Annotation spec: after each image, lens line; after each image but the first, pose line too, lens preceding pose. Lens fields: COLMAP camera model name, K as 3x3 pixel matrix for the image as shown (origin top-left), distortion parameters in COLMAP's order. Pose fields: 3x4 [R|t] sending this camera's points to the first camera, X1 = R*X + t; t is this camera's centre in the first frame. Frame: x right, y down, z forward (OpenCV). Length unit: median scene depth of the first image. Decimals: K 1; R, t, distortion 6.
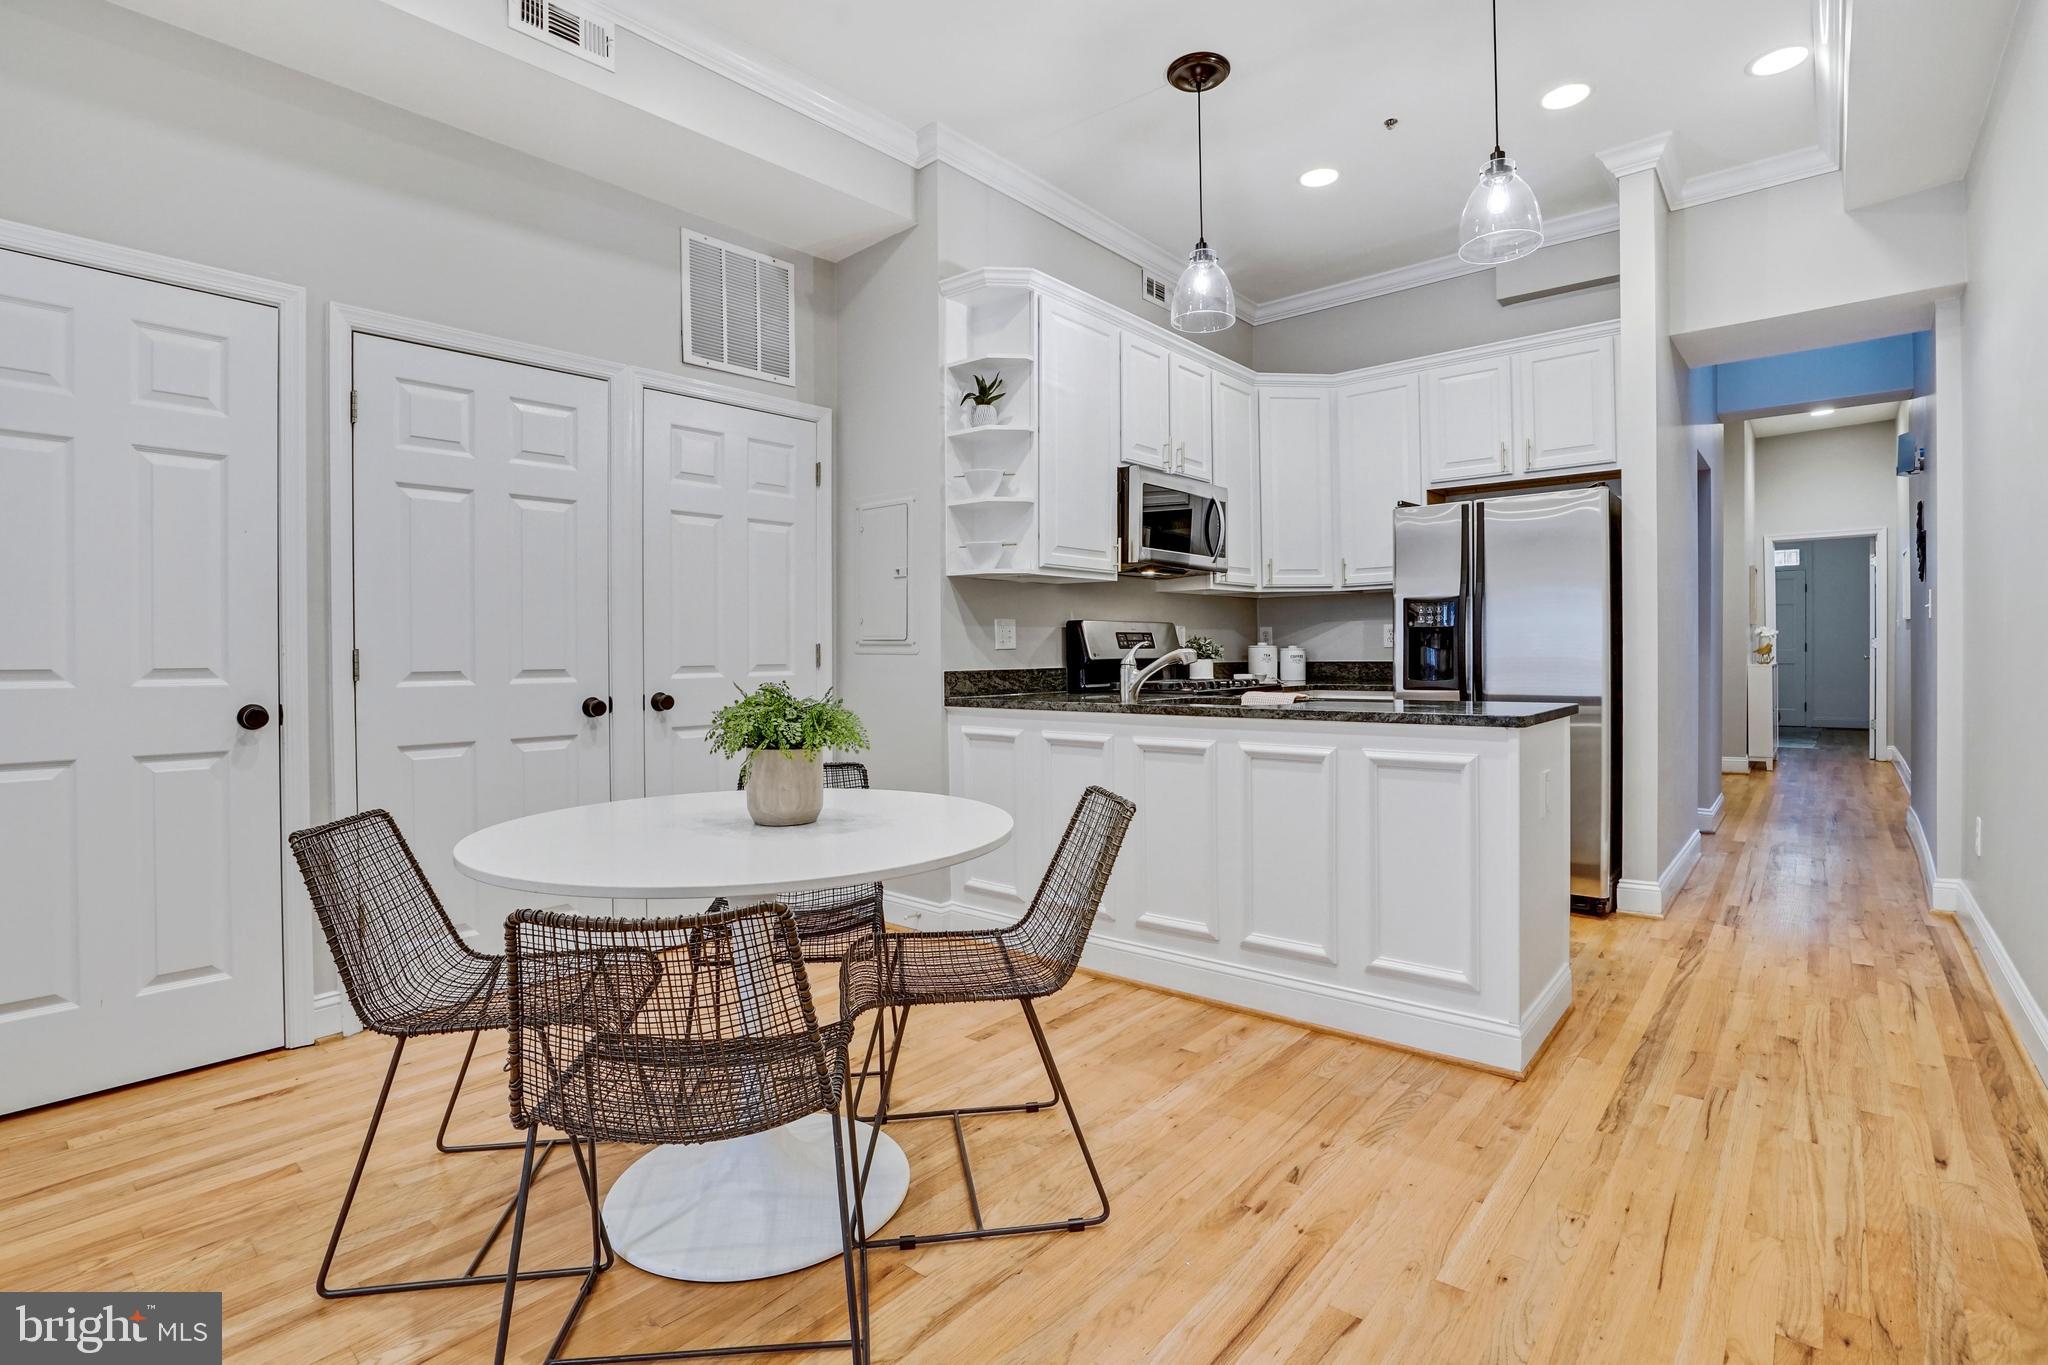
lens RADIAL K [[951.8, 0, 1014.1], [0, 951.8, 674.1], [0, 0, 1]] dist [-0.046268, 0.011150]
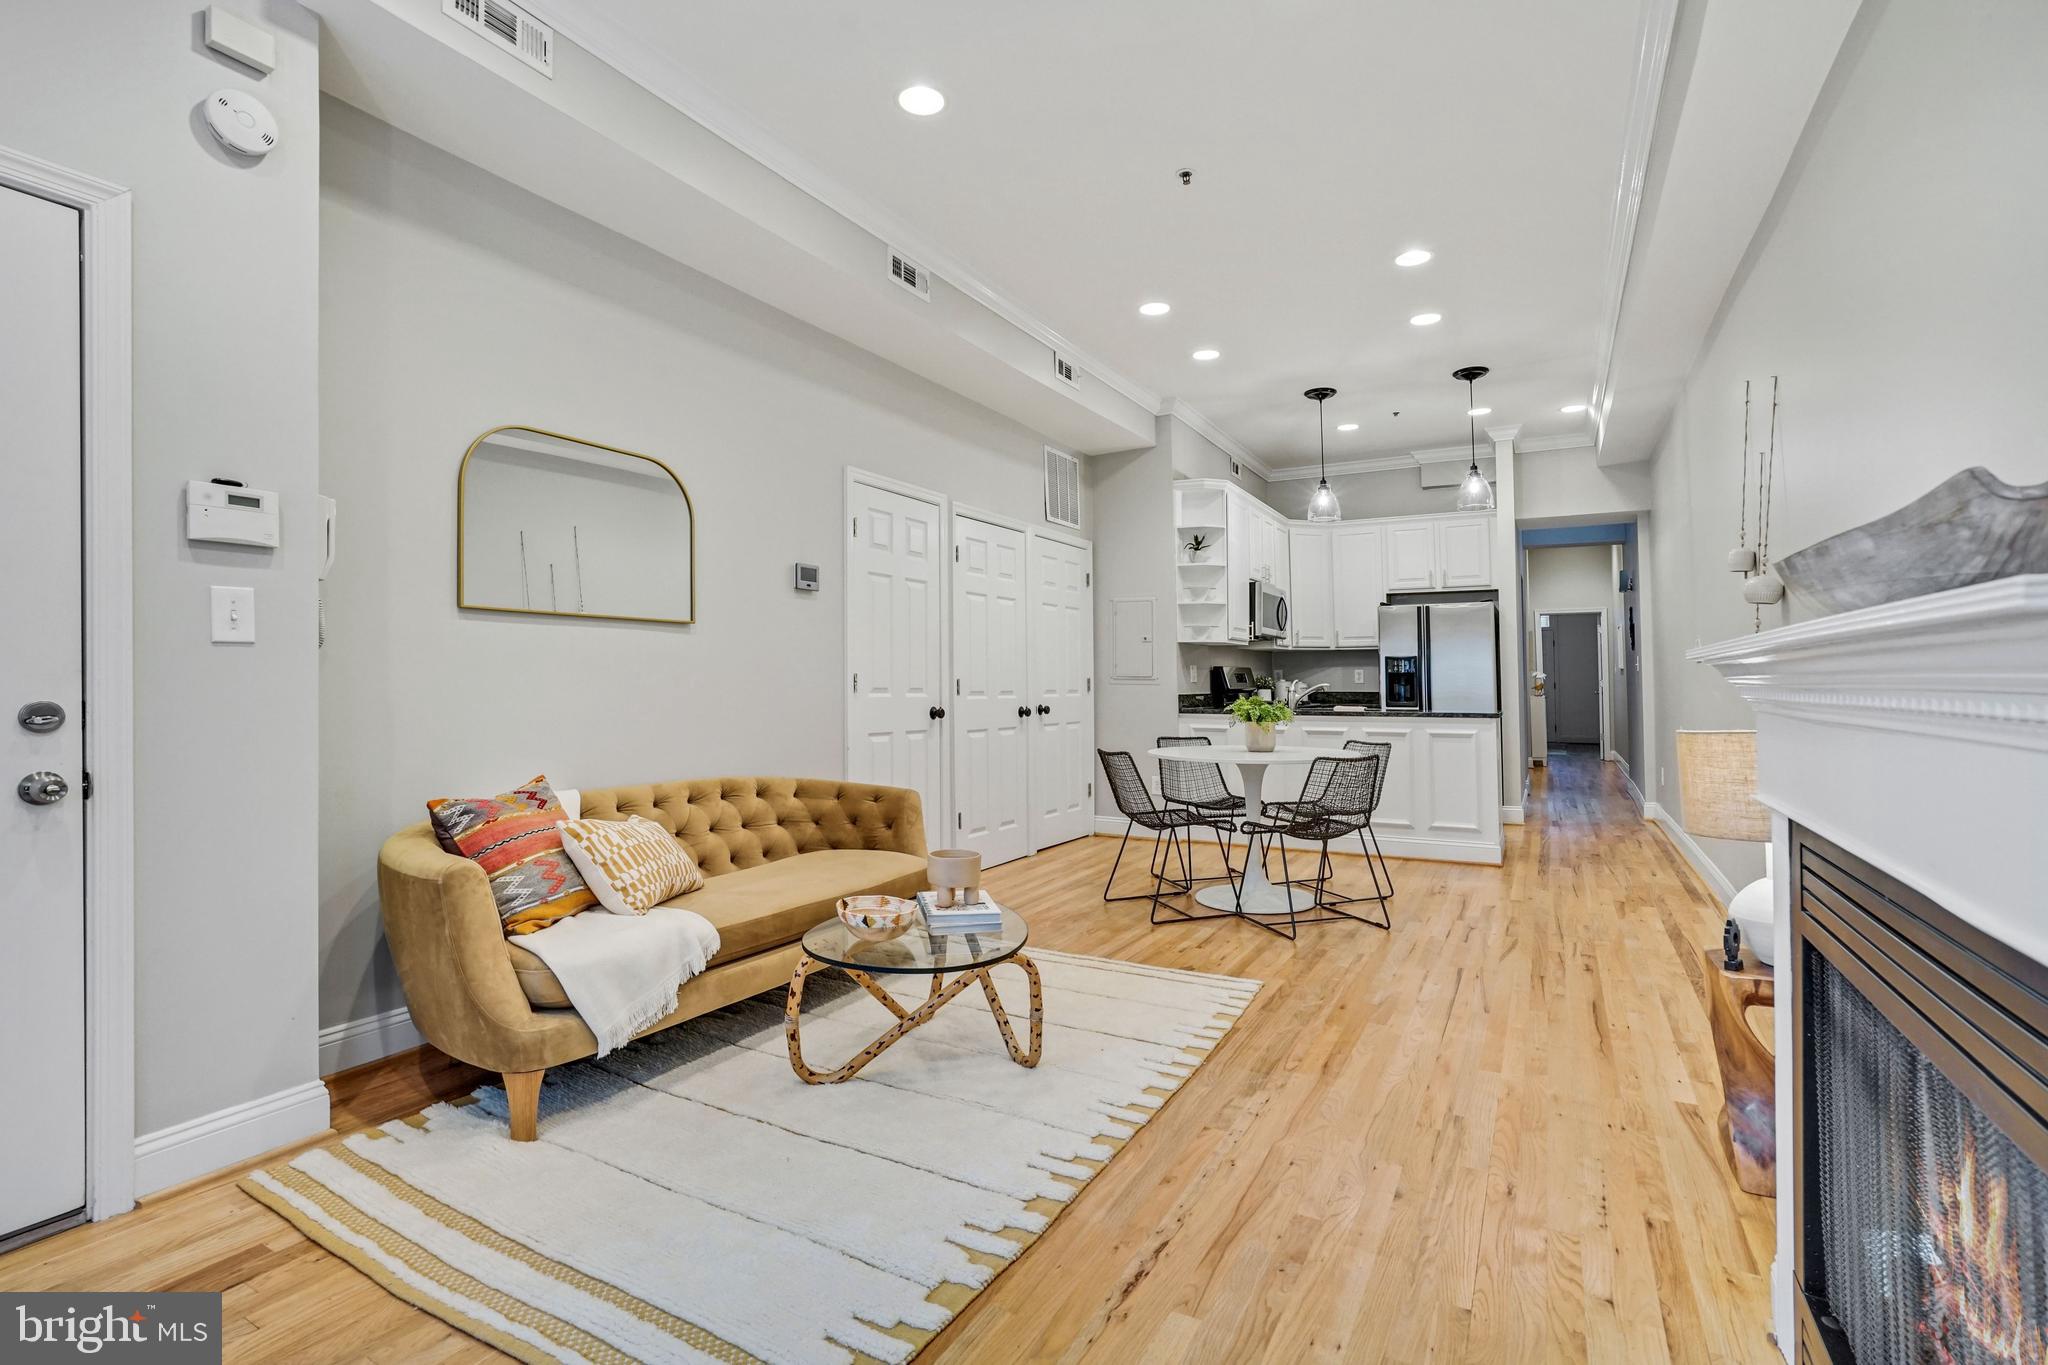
lens RADIAL K [[951.8, 0, 1007.2], [0, 951.8, 652.7], [0, 0, 1]] dist [-0.046268, 0.011150]
pose [[0.980262, 0.018541, 0.196830, -0.714545], [-0.007974, 0.998490, -0.054345, 0.017720], [-0.197540, 0.051703, 0.978930, -0.685221]]
